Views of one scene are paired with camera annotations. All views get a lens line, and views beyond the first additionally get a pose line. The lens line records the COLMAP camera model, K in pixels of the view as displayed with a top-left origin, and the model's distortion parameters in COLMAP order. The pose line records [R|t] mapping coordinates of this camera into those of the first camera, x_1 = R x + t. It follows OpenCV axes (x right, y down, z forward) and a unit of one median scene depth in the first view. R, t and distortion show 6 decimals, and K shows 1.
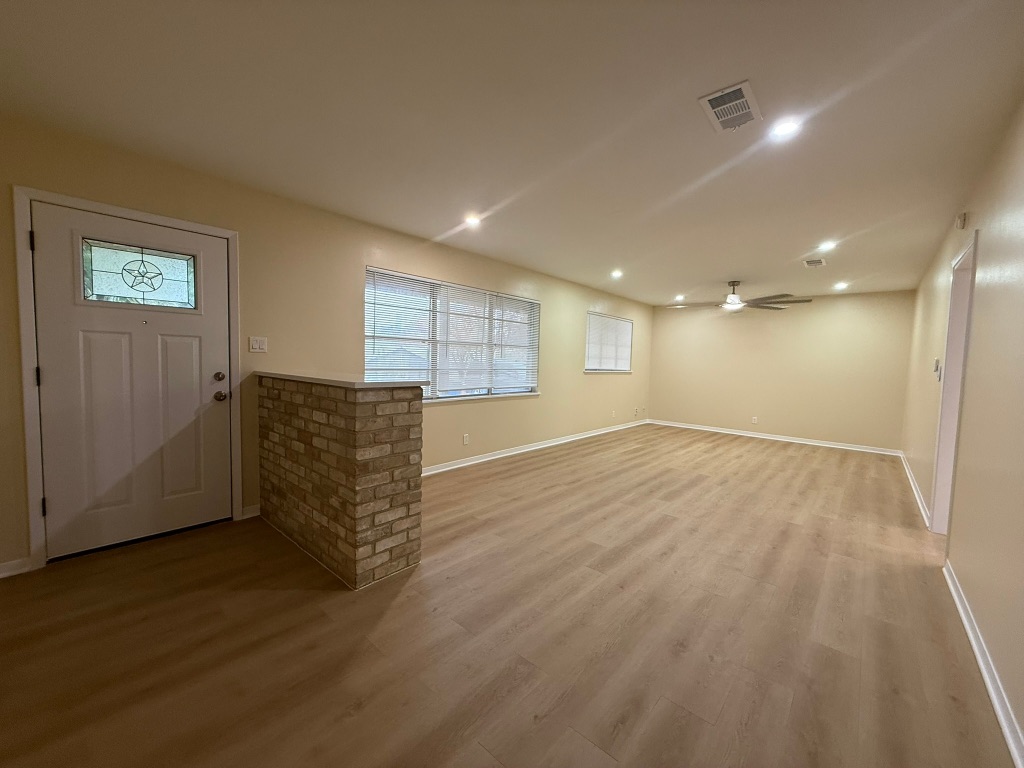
lens RADIAL K [[406.2, 0, 508.3], [0, 406.2, 383.0], [0, 0, 1]] dist [0.000345, 0.000171]
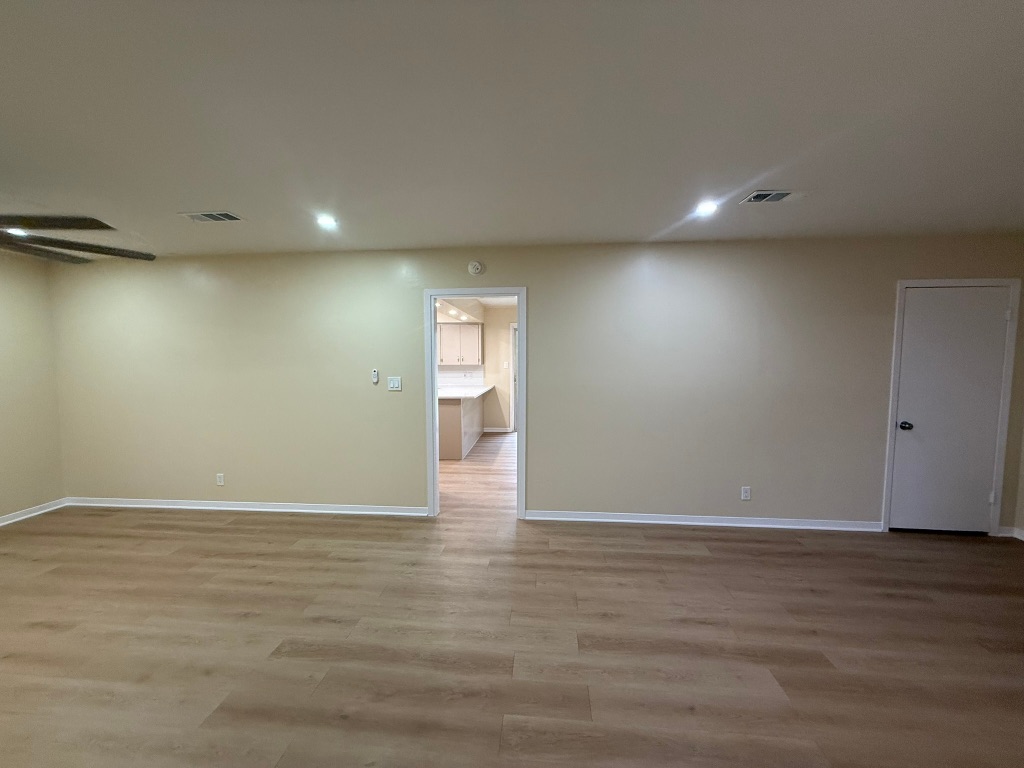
lens RADIAL K [[406.2, 0, 508.3], [0, 406.2, 383.0], [0, 0, 1]] dist [0.000345, 0.000171]
pose [[-0.595027, -0.083616, 0.799344, -0.010505], [0.032588, 0.991245, 0.127948, -0.196446], [-0.803045, 0.102182, -0.587093, 1.739810]]
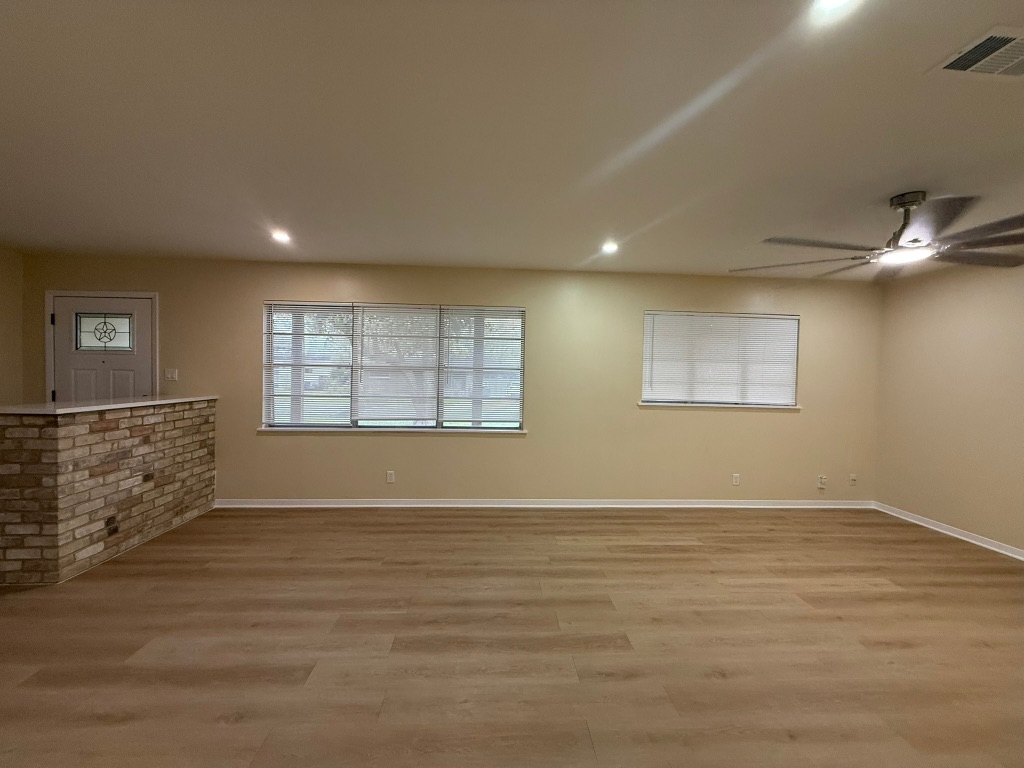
lens RADIAL K [[406.2, 0, 508.3], [0, 406.2, 383.0], [0, 0, 1]] dist [0.000345, 0.000171]
pose [[0.705391, 0.002809, -0.708813, 1.205280], [-0.040315, 0.998532, -0.036164, -0.072623], [0.707671, 0.054086, 0.704469, 0.955271]]
